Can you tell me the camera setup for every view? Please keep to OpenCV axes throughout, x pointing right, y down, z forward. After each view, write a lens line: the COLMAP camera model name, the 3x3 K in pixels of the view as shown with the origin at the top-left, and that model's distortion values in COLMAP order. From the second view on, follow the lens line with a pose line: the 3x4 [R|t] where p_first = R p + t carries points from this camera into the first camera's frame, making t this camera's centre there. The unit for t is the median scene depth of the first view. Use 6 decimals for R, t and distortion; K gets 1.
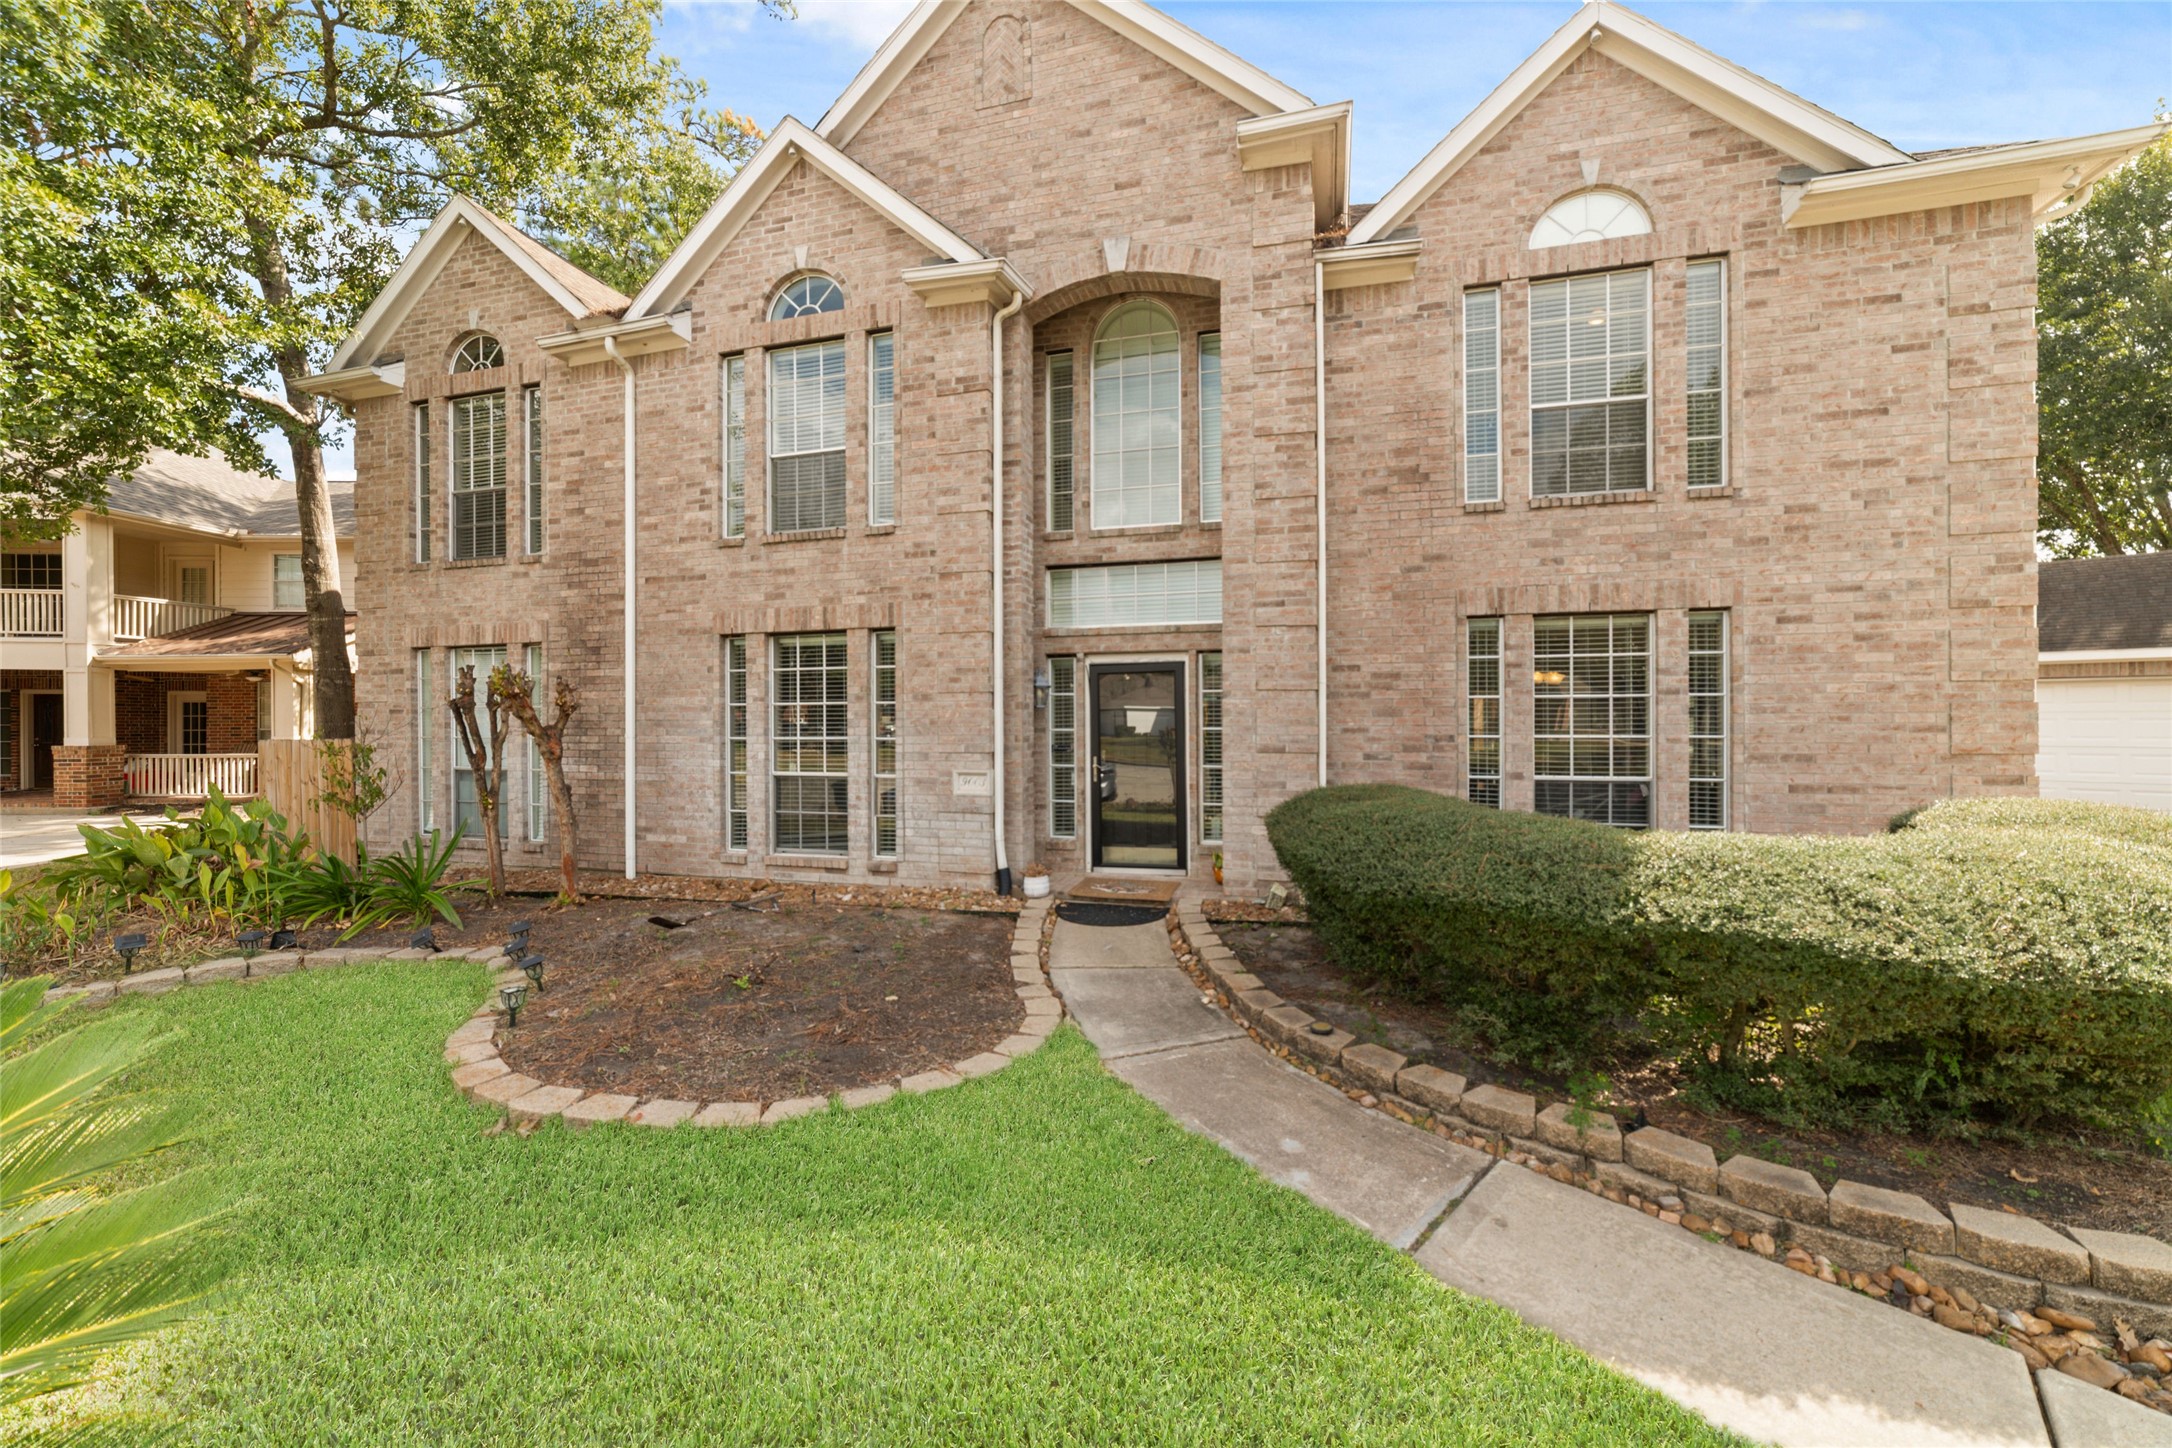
lens RADIAL K [[821.6, 0, 1083.3], [0, 821.6, 724.6], [0, 0, 1]] dist [-0.006319, 0.001622]
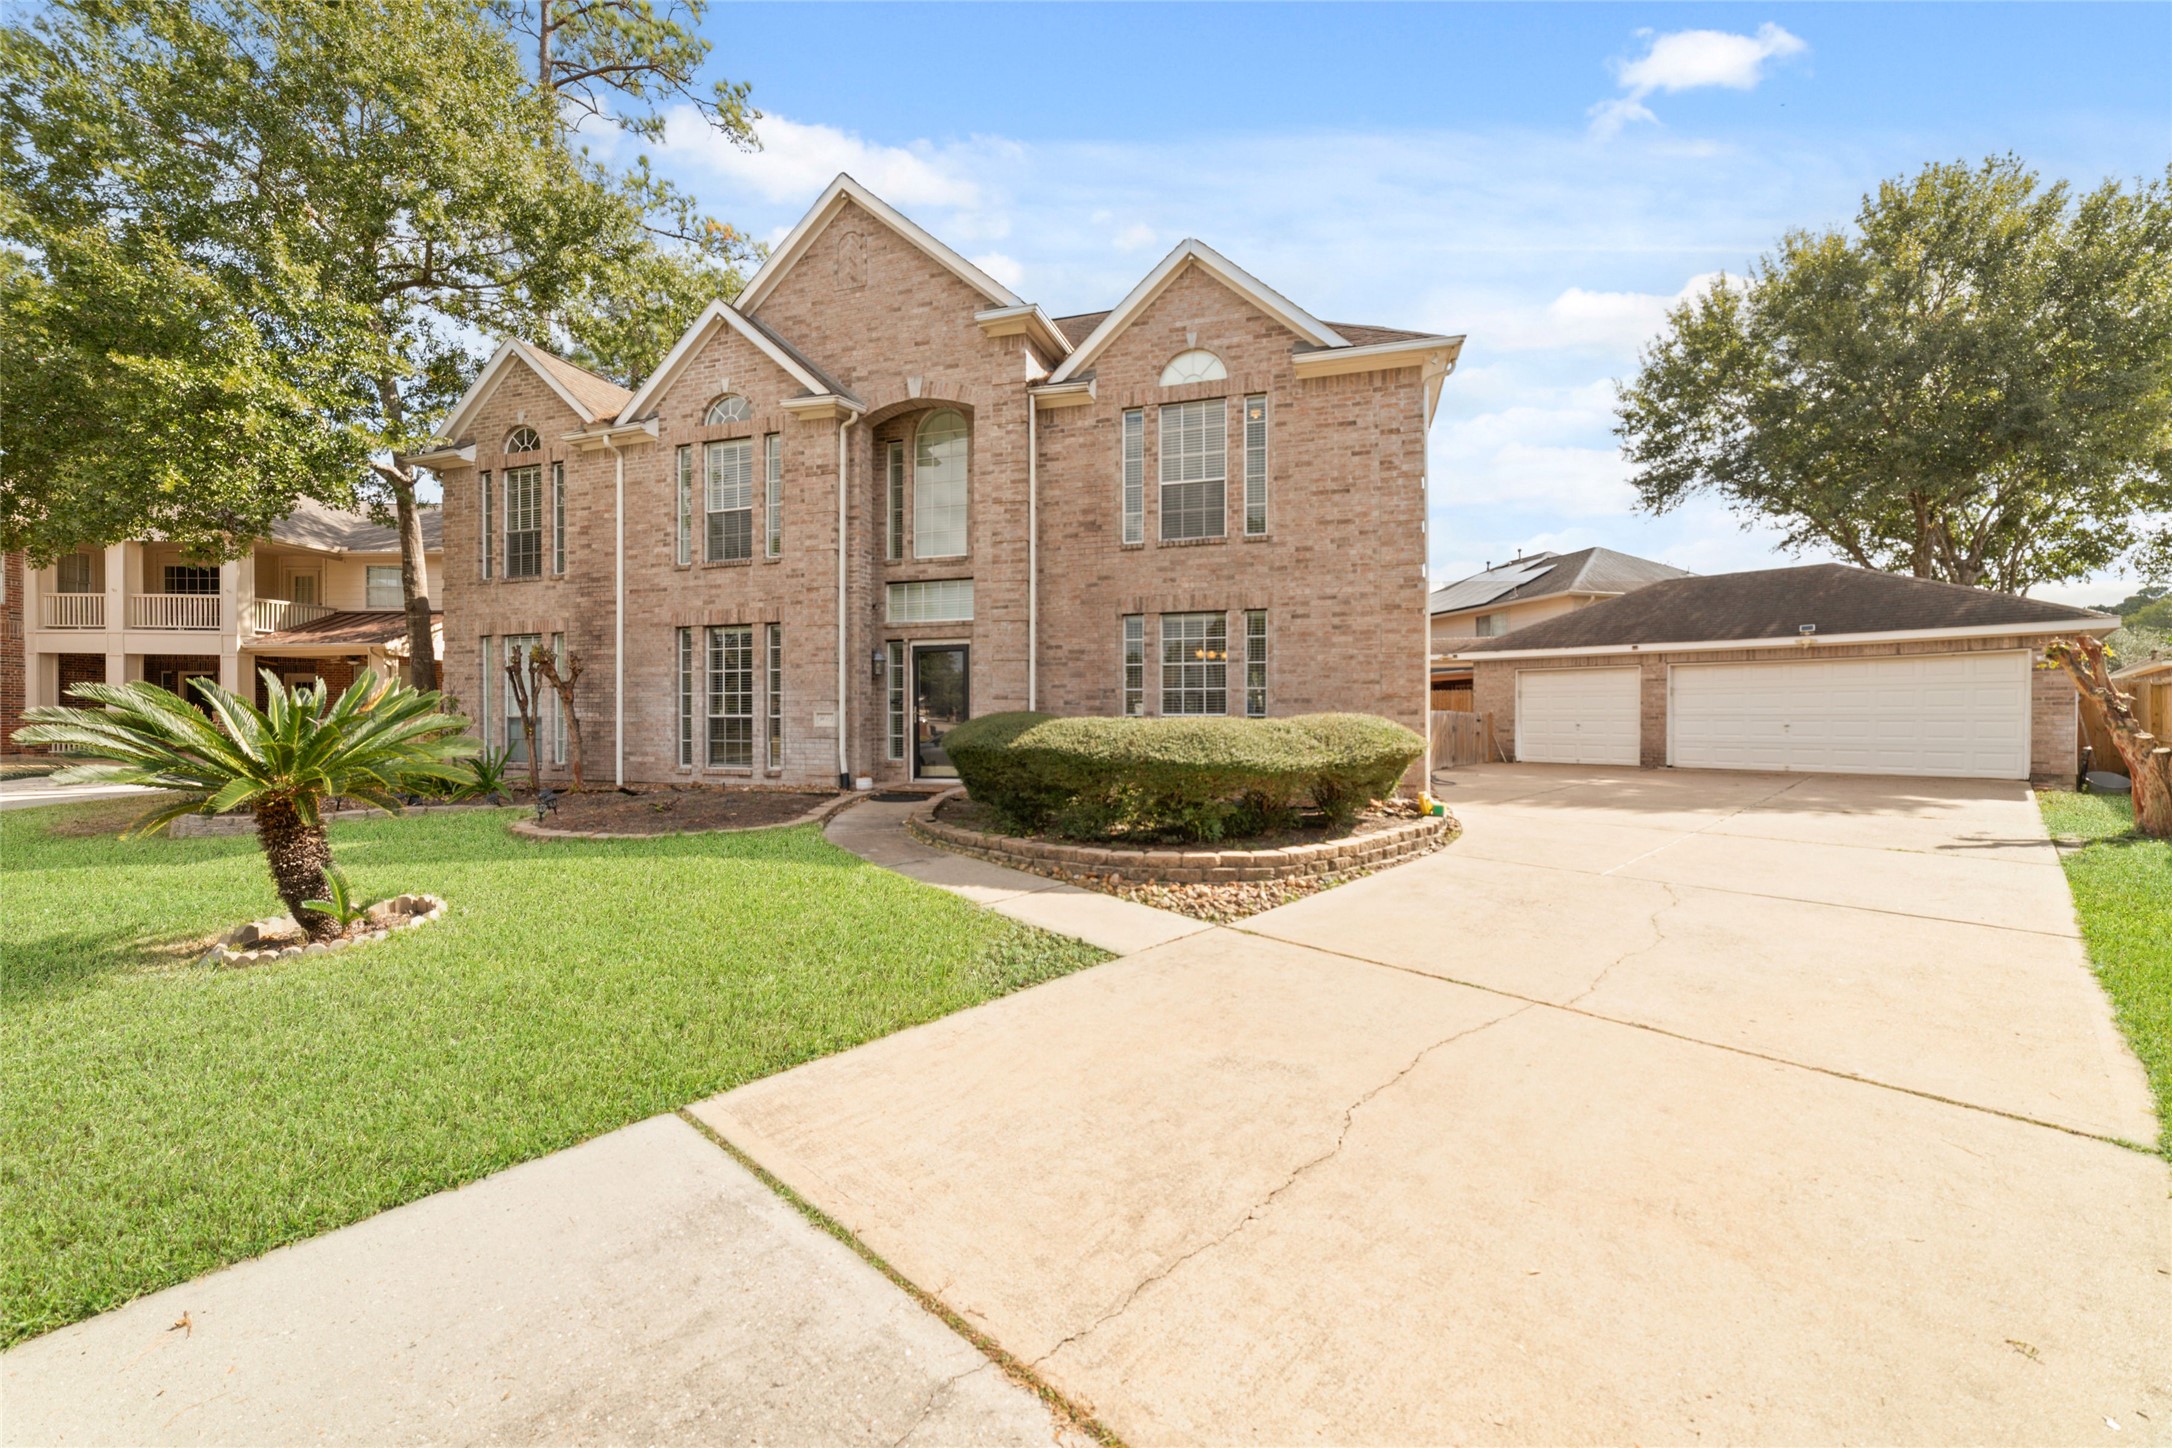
lens RADIAL K [[821.6, 0, 1079.2], [0, 821.6, 720.9], [0, 0, 1]] dist [-0.006319, 0.001622]
pose [[0.999309, 0.003509, -0.037016, 0.399556], [-0.003467, 0.999993, 0.001198, 0.067477], [0.037020, -0.001069, 0.999314, -0.550965]]
